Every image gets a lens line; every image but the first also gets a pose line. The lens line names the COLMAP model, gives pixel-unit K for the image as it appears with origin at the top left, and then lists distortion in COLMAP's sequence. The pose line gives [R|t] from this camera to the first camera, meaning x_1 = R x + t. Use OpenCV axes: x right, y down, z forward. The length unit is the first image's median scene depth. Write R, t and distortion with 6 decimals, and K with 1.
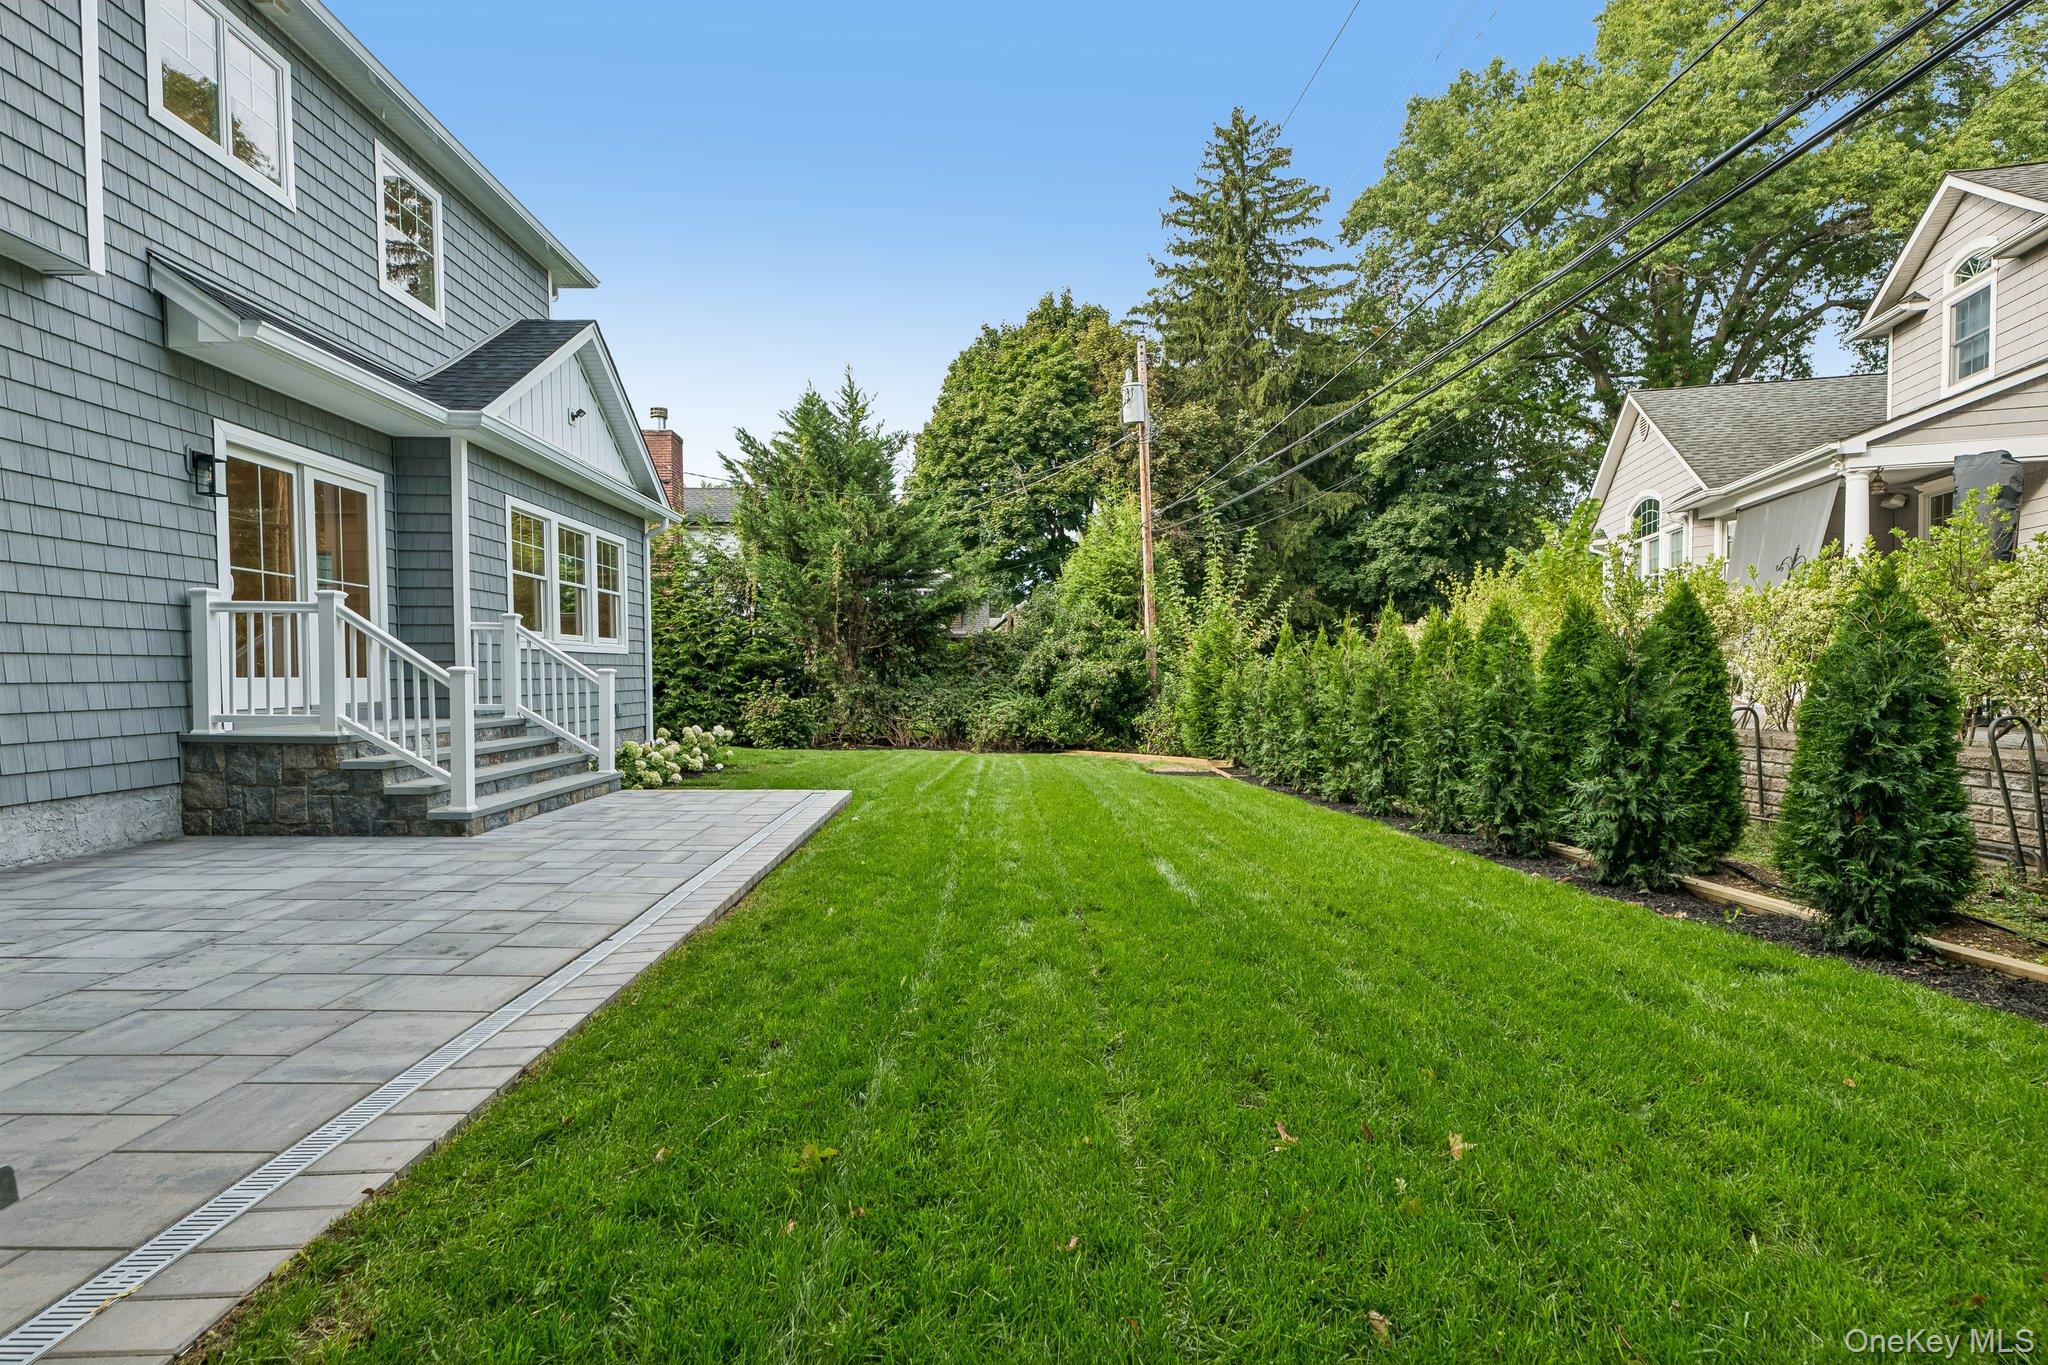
lens RADIAL K [[954.0, 0, 1021.7], [0, 954.0, 704.6], [0, 0, 1]] dist [0.001446, -0.000609]
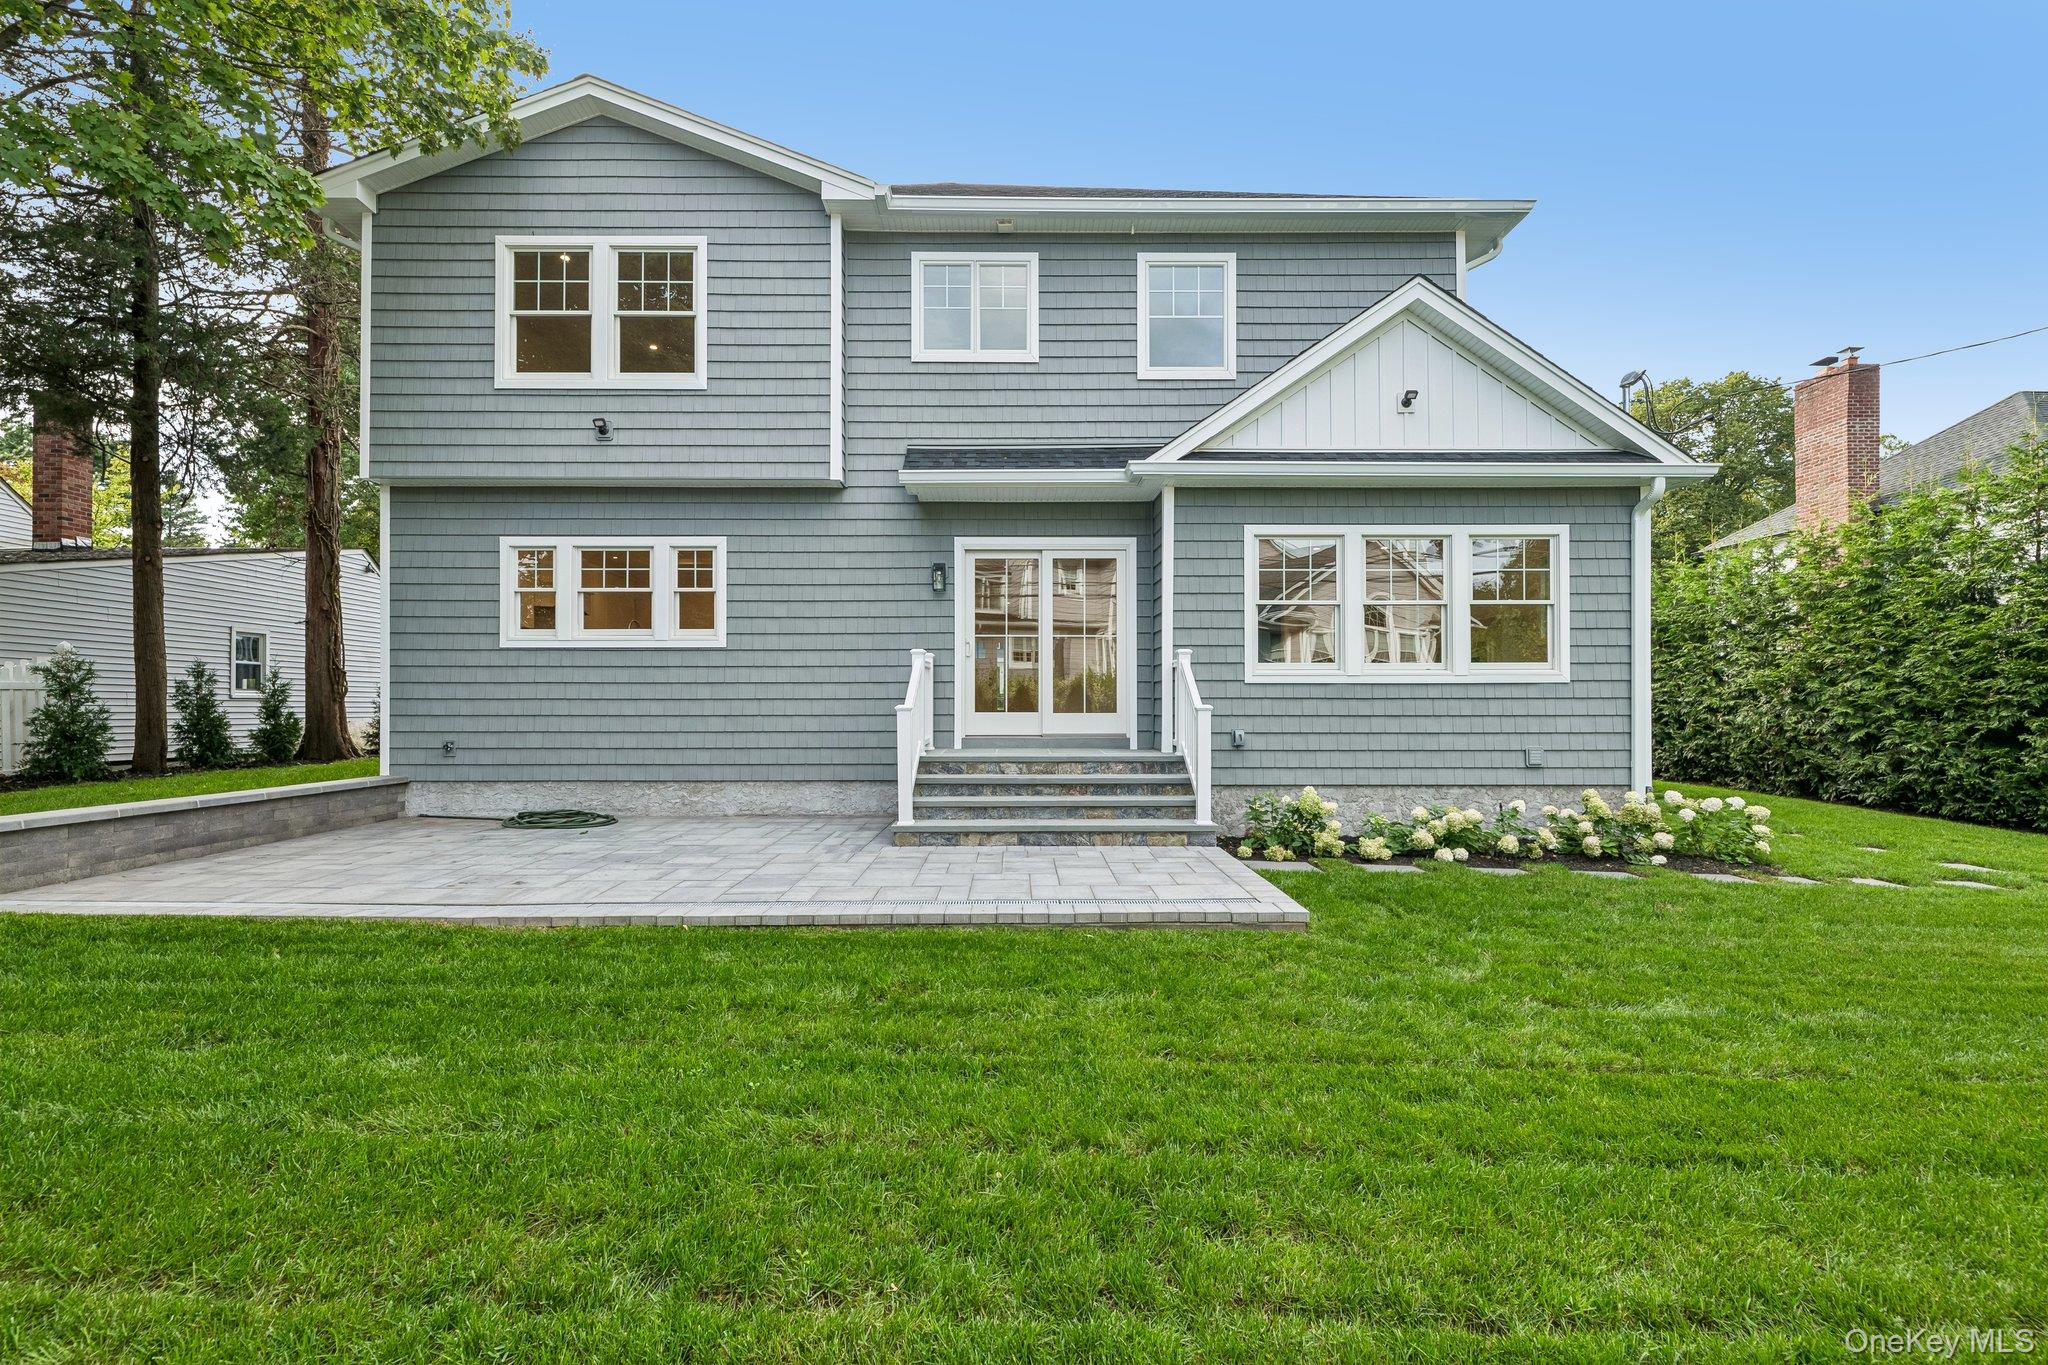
lens RADIAL K [[878.3, 0, 1024.6], [0, 878.3, 706.0], [0, 0, 1]] dist [0.000804, -0.000198]
pose [[-0.029053, -0.001413, -0.999577, 0.506004], [-0.031364, 0.999508, -0.000502, -0.040955], [0.999086, 0.031337, -0.029083, 1.145586]]
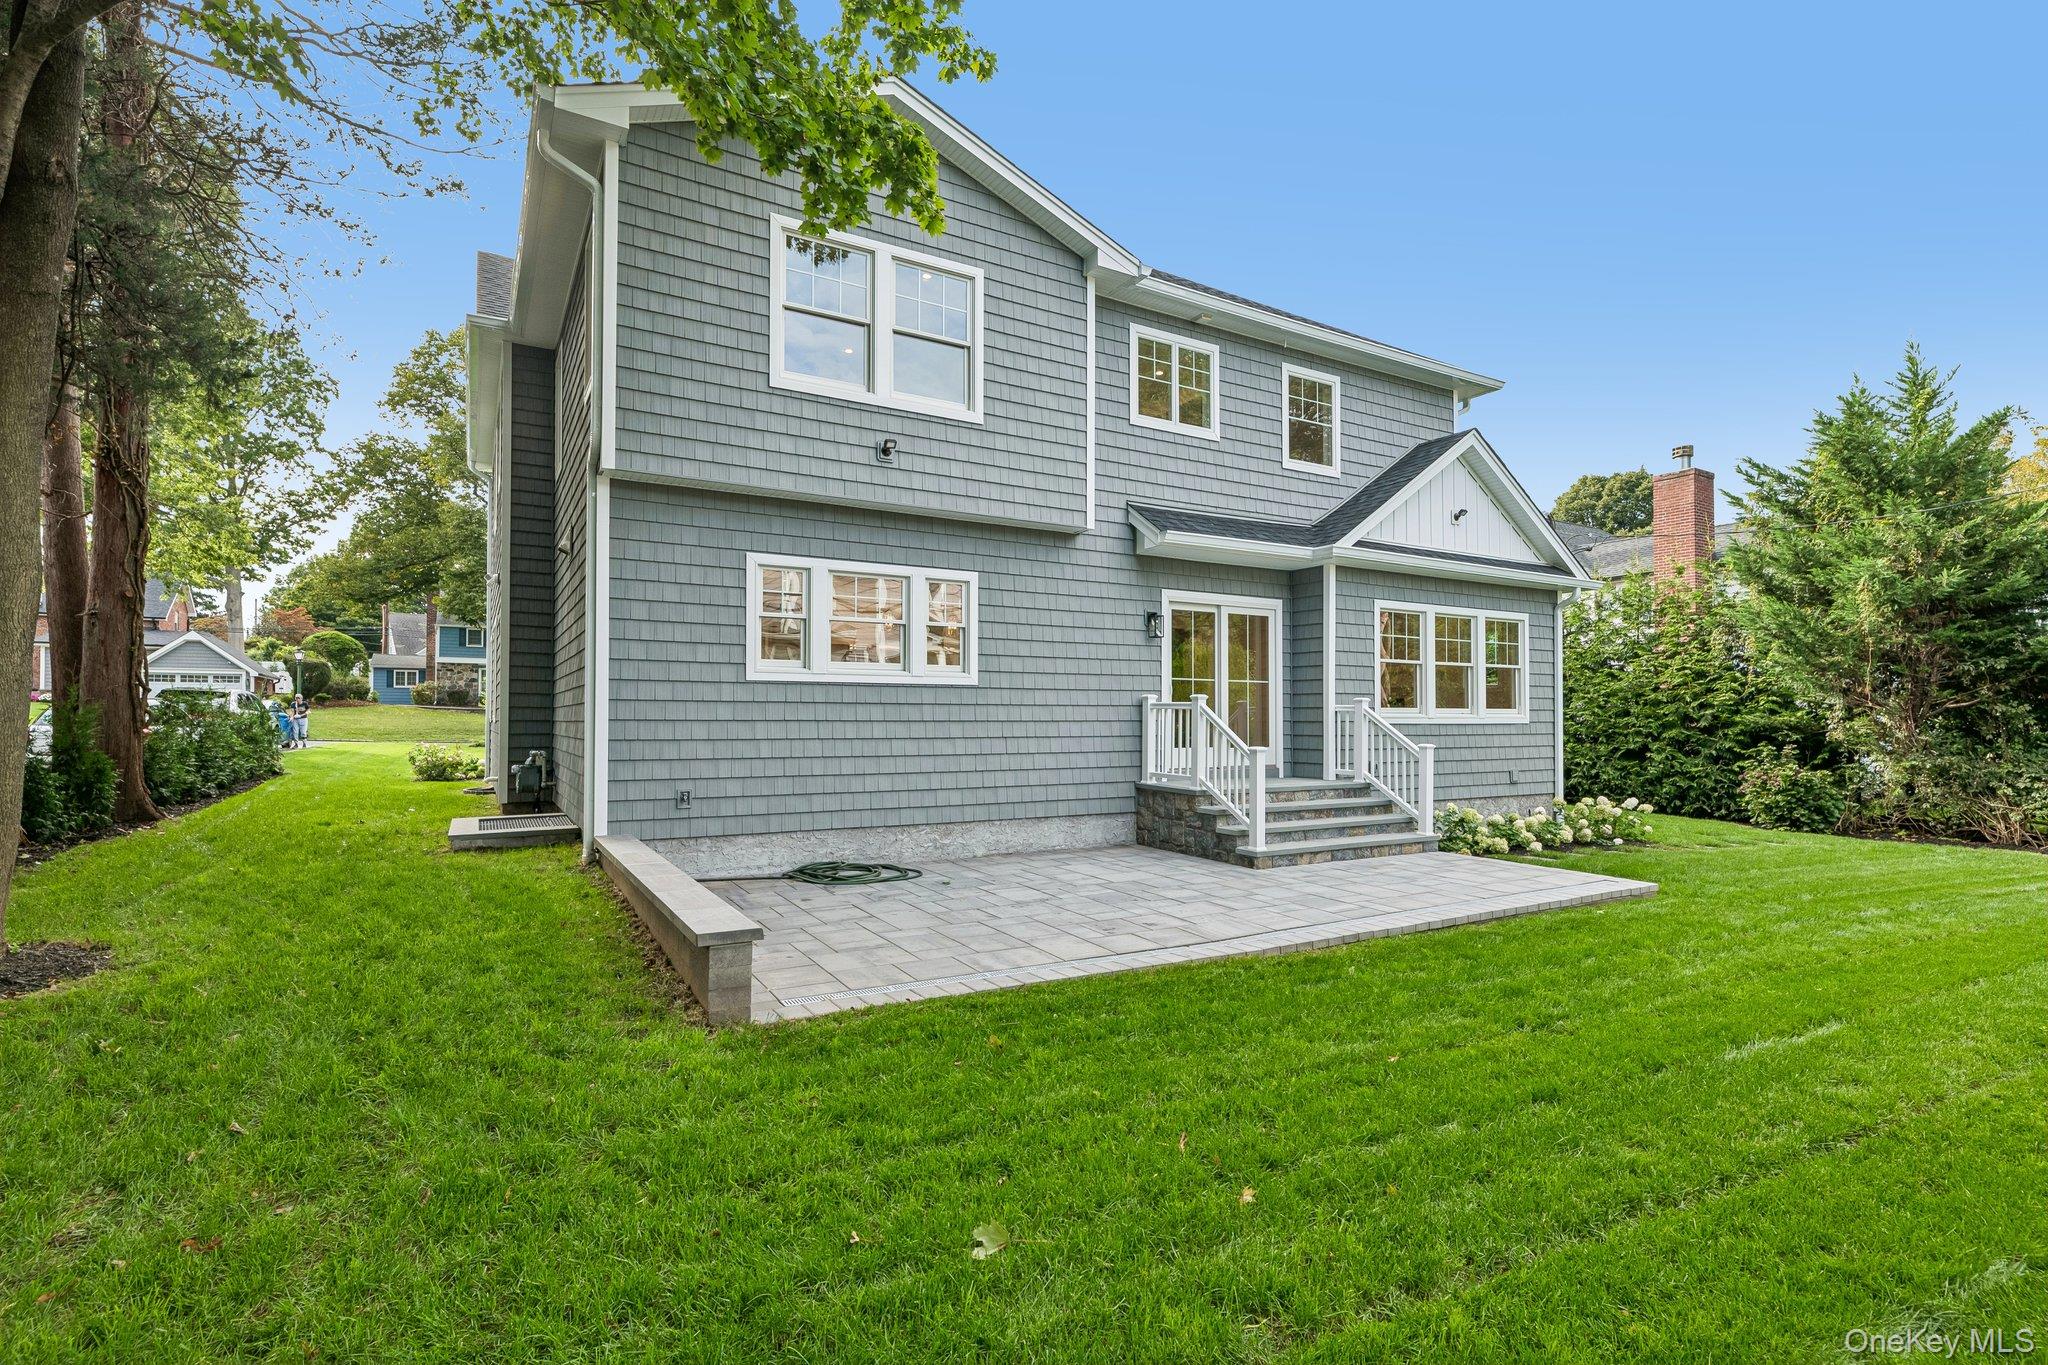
lens RADIAL K [[954.0, 0, 1021.7], [0, 954.0, 704.6], [0, 0, 1]] dist [0.001446, -0.000609]
pose [[0.469119, -0.009137, -0.883088, 0.472857], [-0.032439, 0.999093, -0.027570, -0.050274], [0.882539, 0.041580, 0.468398, 0.034498]]
